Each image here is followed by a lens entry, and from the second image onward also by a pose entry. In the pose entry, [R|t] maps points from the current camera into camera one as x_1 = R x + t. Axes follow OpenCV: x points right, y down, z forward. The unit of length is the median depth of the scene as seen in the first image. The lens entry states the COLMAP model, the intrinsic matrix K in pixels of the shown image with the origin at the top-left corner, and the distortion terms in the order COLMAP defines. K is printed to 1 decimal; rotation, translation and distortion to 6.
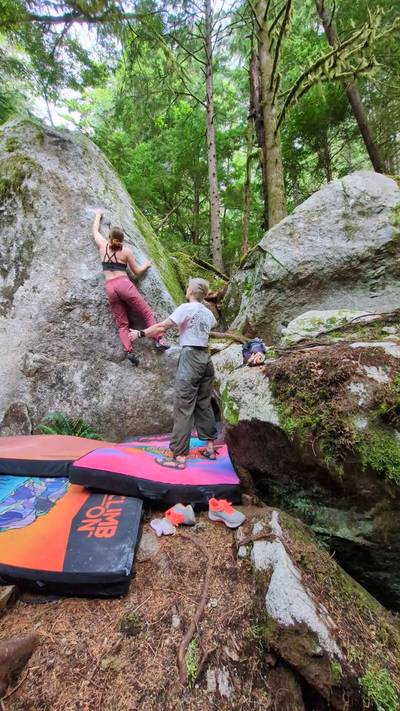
lens RADIAL K [[277.7, 0, 201.3], [0, 277.7, 355.8], [0, 0, 1]] dist [-0.000830, -0.000272]
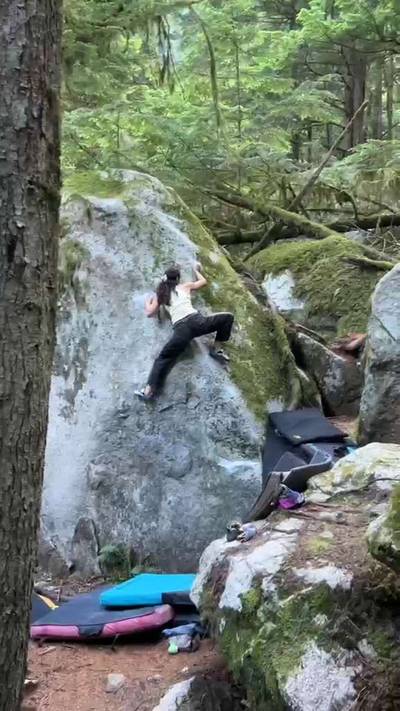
lens RADIAL K [[635.7, 0, 210.7], [0, 635.7, 357.3], [0, 0, 1]] dist [0.157075, -0.000734]
pose [[0.860409, -0.027270, -0.508874, 0.767585], [0.052023, 0.998051, 0.034476, -0.402596], [0.506942, -0.056137, 0.860150, -0.558940]]
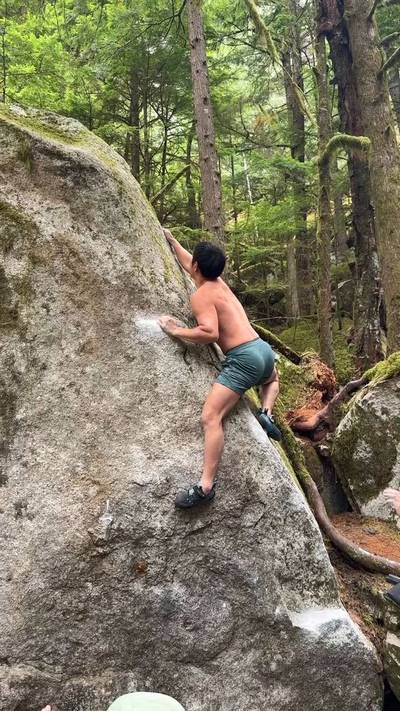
lens RADIAL K [[581.5, 0, 202.1], [0, 581.5, 357.5], [0, 0, 1]] dist [0.130800, -0.239084]
pose [[0.988964, -0.002917, 0.148124, -0.450869], [0.017381, 0.995186, -0.096449, -0.374519], [-0.147130, 0.097959, 0.984254, 0.045840]]
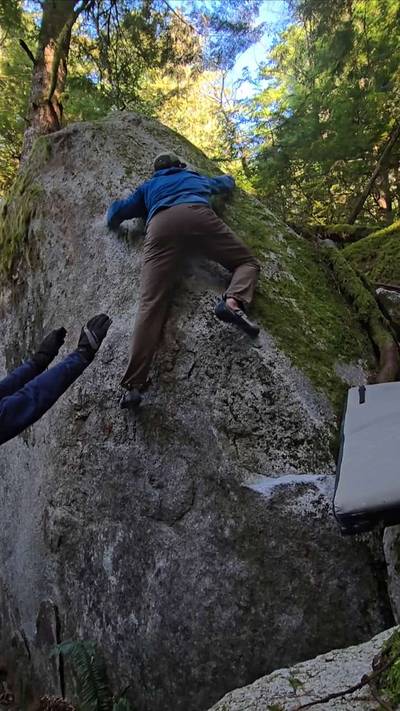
lens RADIAL K [[458.3, 0, 187.8], [0, 458.3, 356.3], [0, 0, 1]] dist [-0.003795, 0.030832]
pose [[0.723739, -0.229297, -0.650865, 0.231965], [0.112501, 0.969768, -0.216548, -0.071334], [0.680842, 0.083501, 0.727655, 0.504094]]
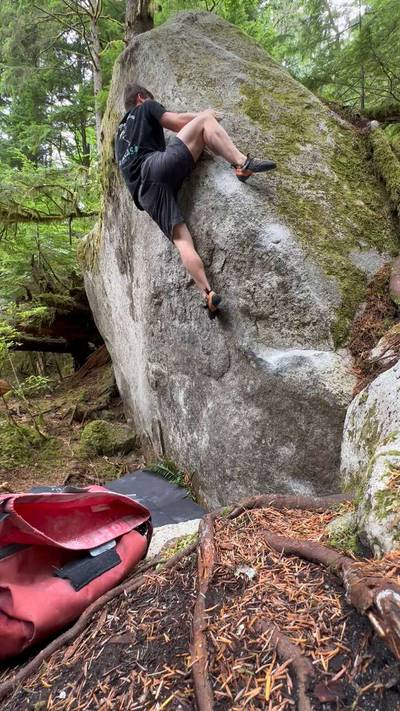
lens RADIAL K [[323.7, 0, 202.4], [0, 323.7, 355.1], [0, 0, 1]] dist [0.002367, 0.000038]
pose [[0.521760, 0.005328, -0.853076, 0.275766], [0.119328, 0.989694, 0.079164, -0.087745], [0.844706, -0.143101, 0.515747, 0.644351]]
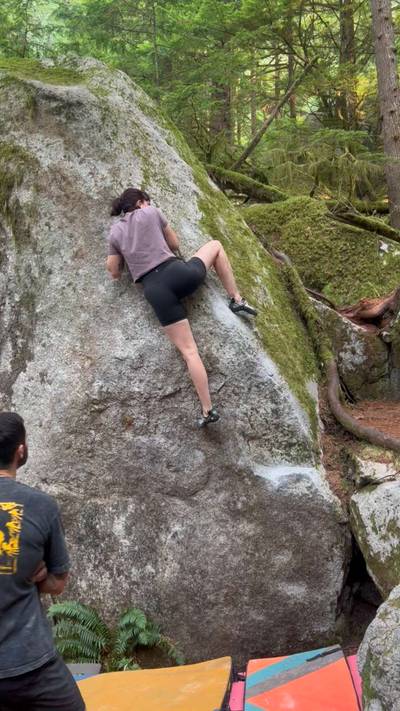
lens RADIAL K [[581.5, 0, 202.1], [0, 581.5, 357.5], [0, 0, 1]] dist [0.130800, -0.239084]
pose [[0.955610, -0.046824, -0.290891, 0.082220], [0.059474, 0.997623, 0.034792, -0.300585], [0.288570, -0.050548, 0.956124, -0.084255]]
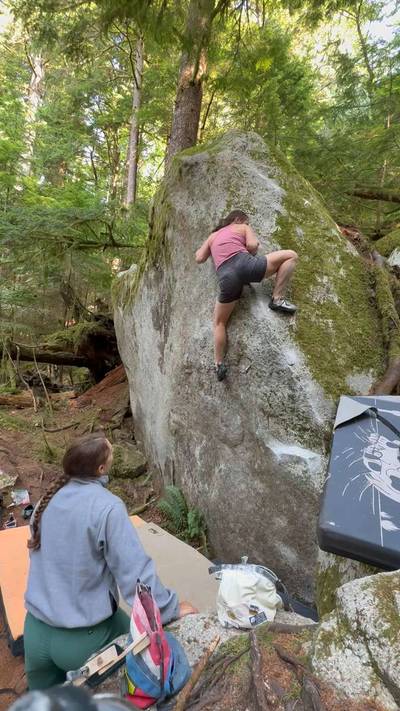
lens RADIAL K [[323.7, 0, 202.4], [0, 323.7, 355.1], [0, 0, 1]] dist [0.002367, 0.000038]
pose [[0.518809, 0.063634, -0.852518, 0.385555], [0.000357, 0.997210, 0.074651, -0.292257], [0.854890, -0.039034, 0.517339, 0.516667]]
